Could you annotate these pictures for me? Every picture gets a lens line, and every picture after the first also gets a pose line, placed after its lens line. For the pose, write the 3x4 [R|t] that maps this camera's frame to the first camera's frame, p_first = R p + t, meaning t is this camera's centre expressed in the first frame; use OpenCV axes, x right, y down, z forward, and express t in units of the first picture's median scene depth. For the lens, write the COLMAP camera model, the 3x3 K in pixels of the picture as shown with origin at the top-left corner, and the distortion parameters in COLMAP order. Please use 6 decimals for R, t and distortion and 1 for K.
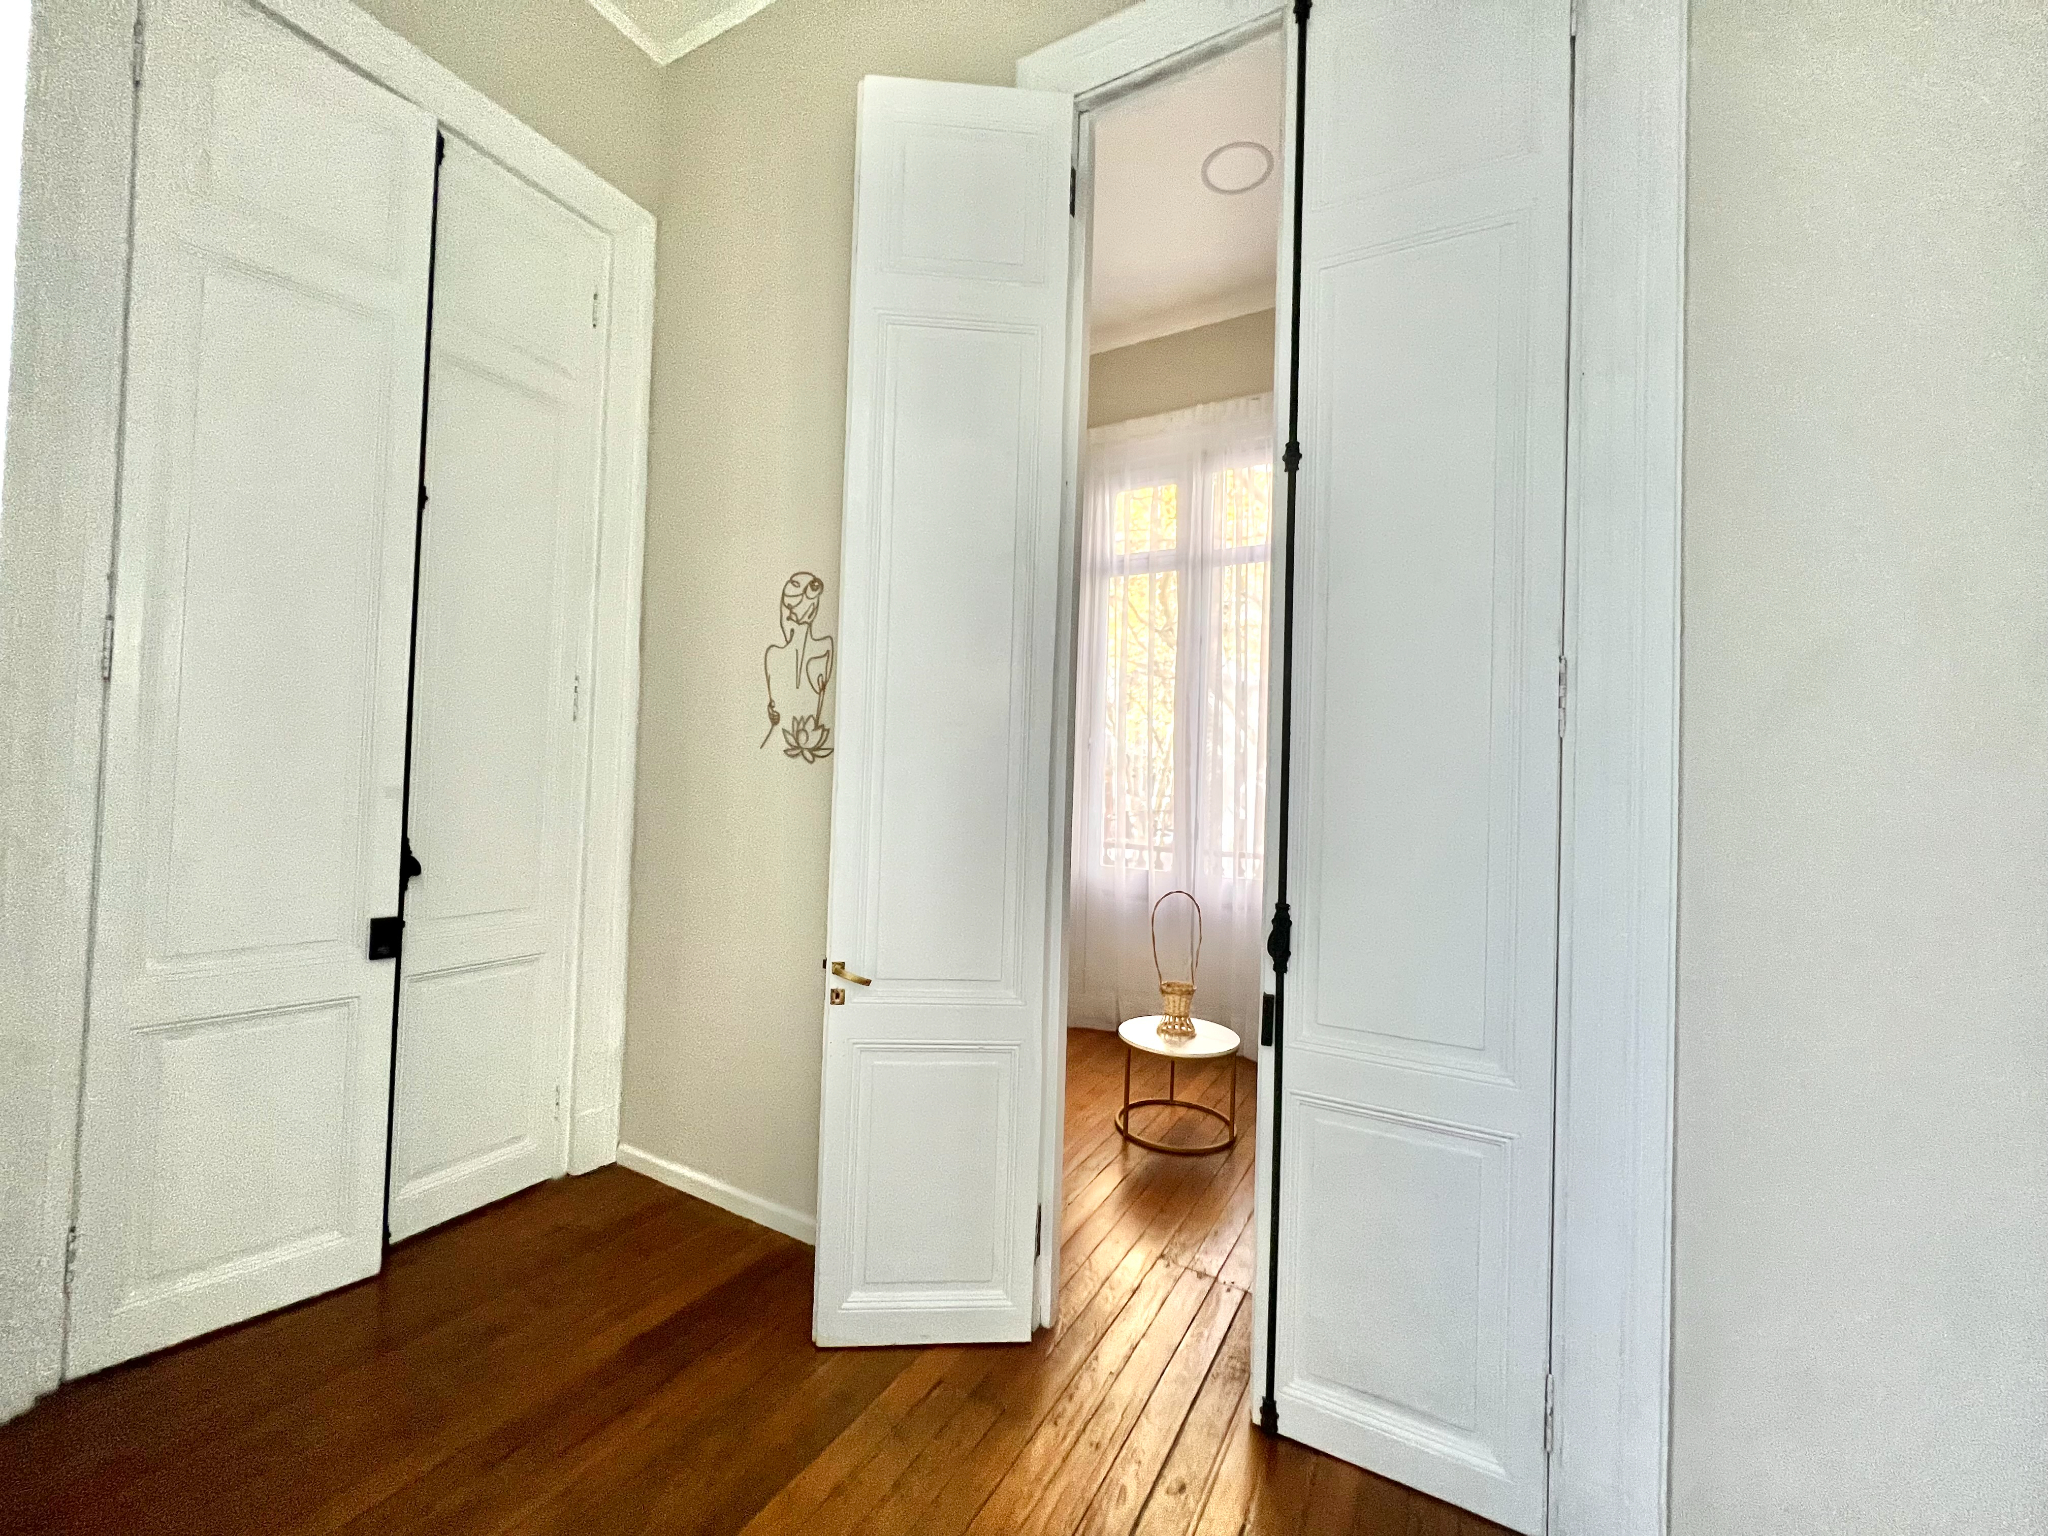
lens RADIAL K [[819.8, 0, 1016.6], [0, 819.8, 761.9], [0, 0, 1]] dist [-0.000150, -0.000043]
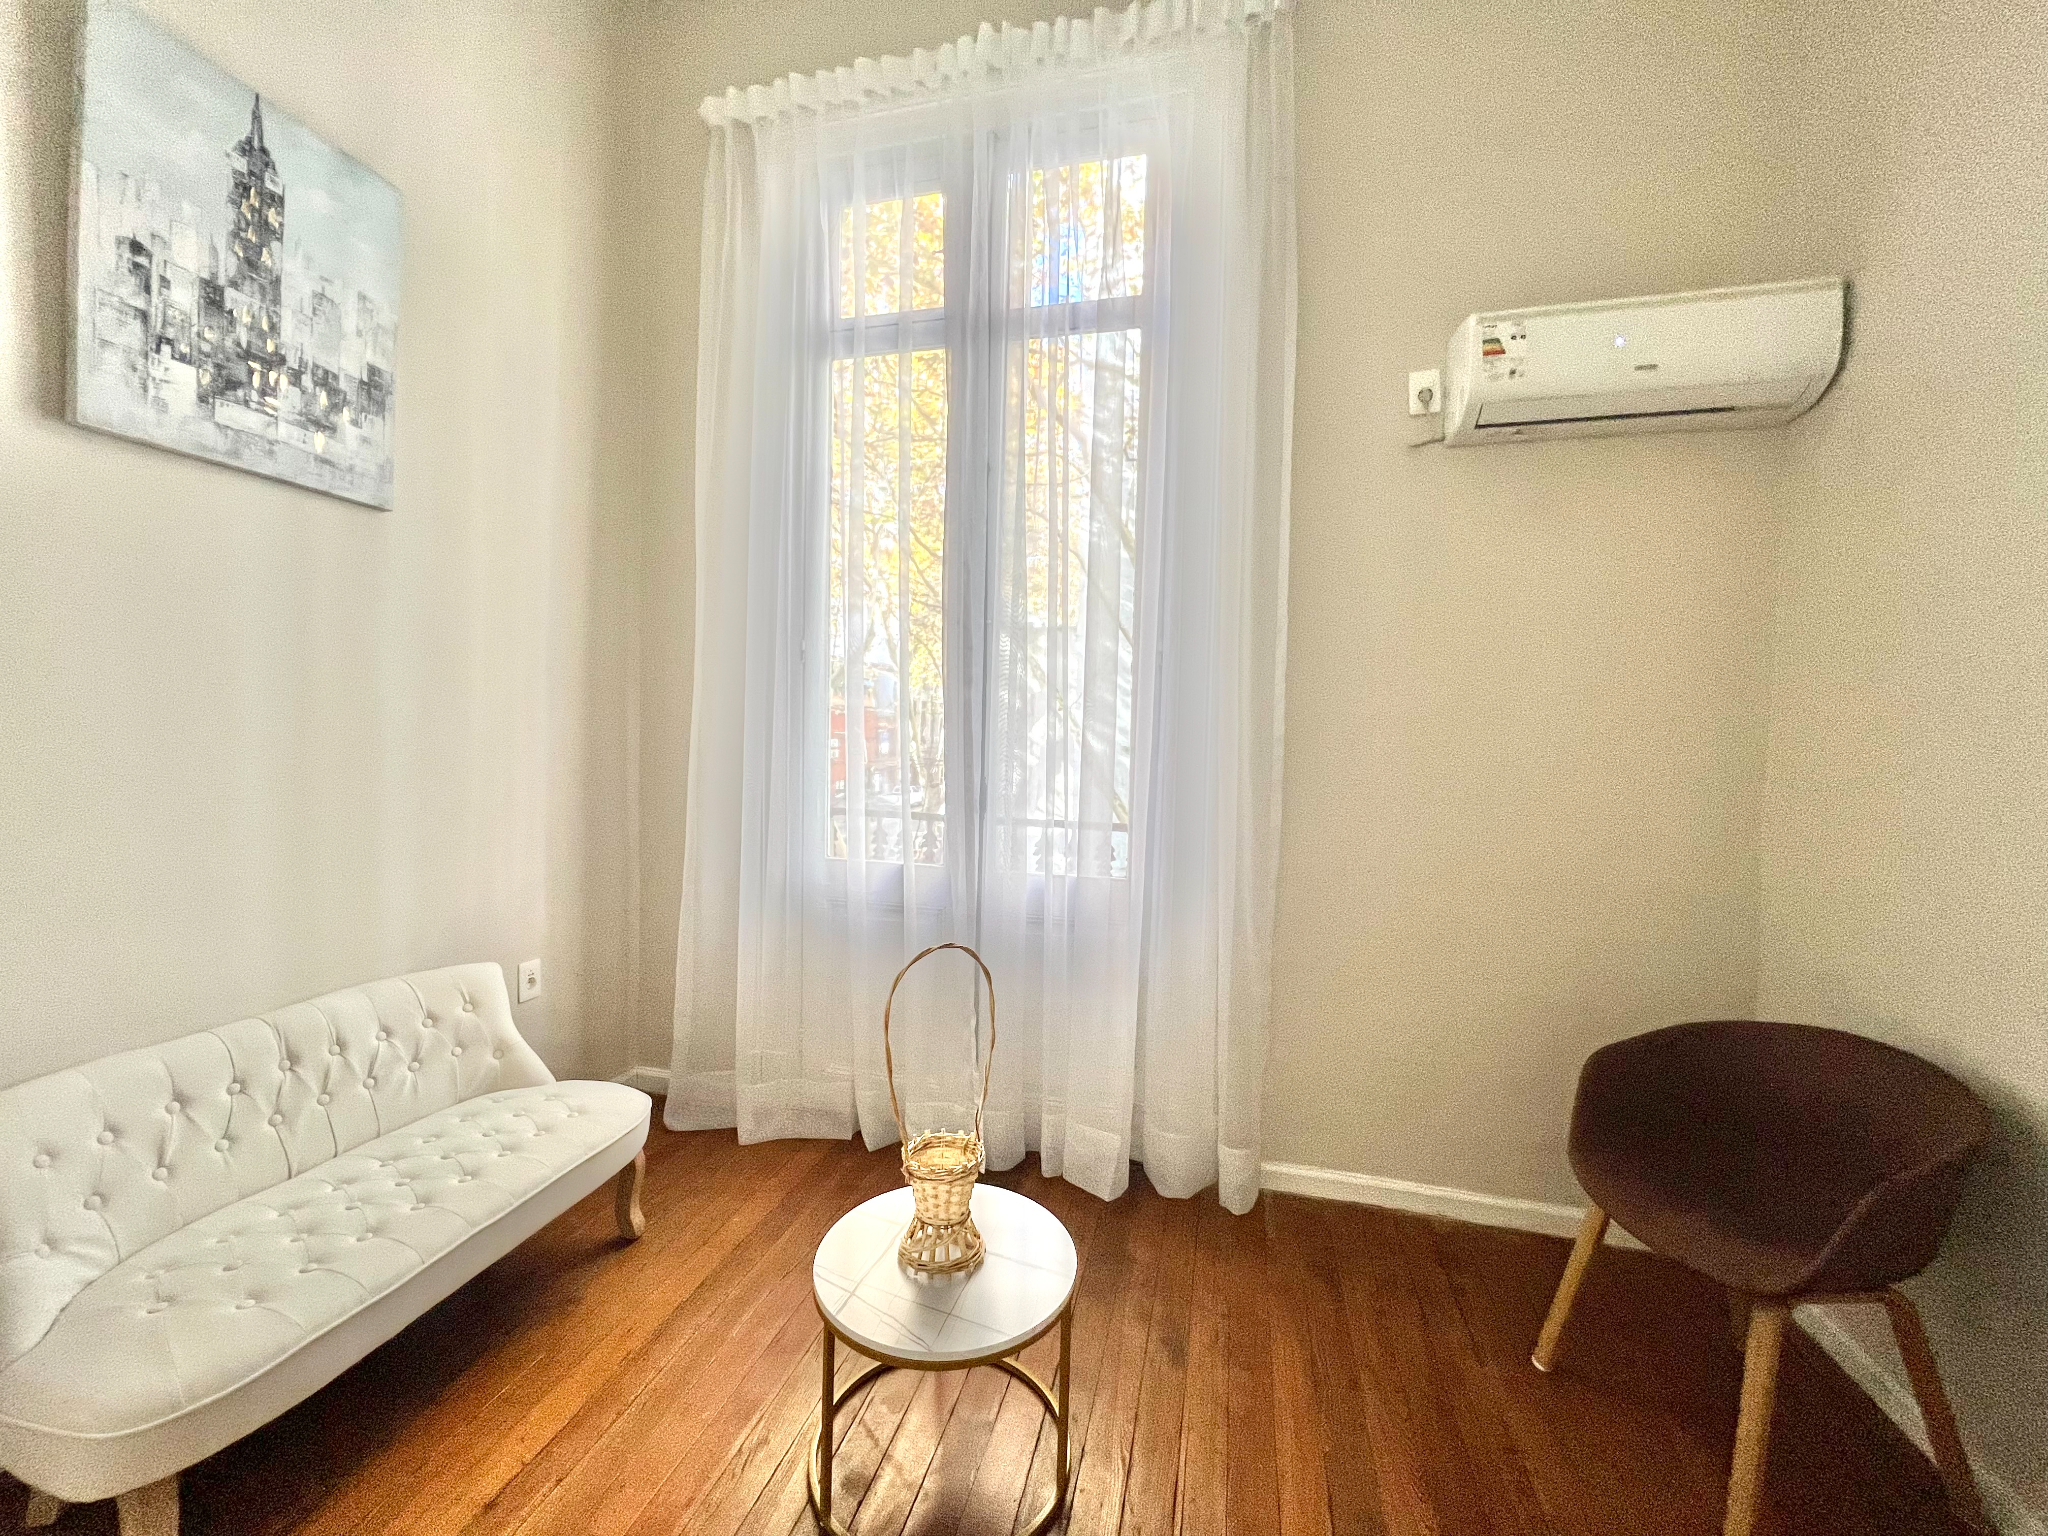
lens RADIAL K [[819.8, 0, 1016.6], [0, 819.8, 761.9], [0, 0, 1]] dist [-0.000150, -0.000043]
pose [[0.968982, -0.021092, 0.246229, 0.096762], [0.006256, 0.998125, 0.060880, 0.020167], [-0.247051, -0.057451, 0.967298, 0.424185]]
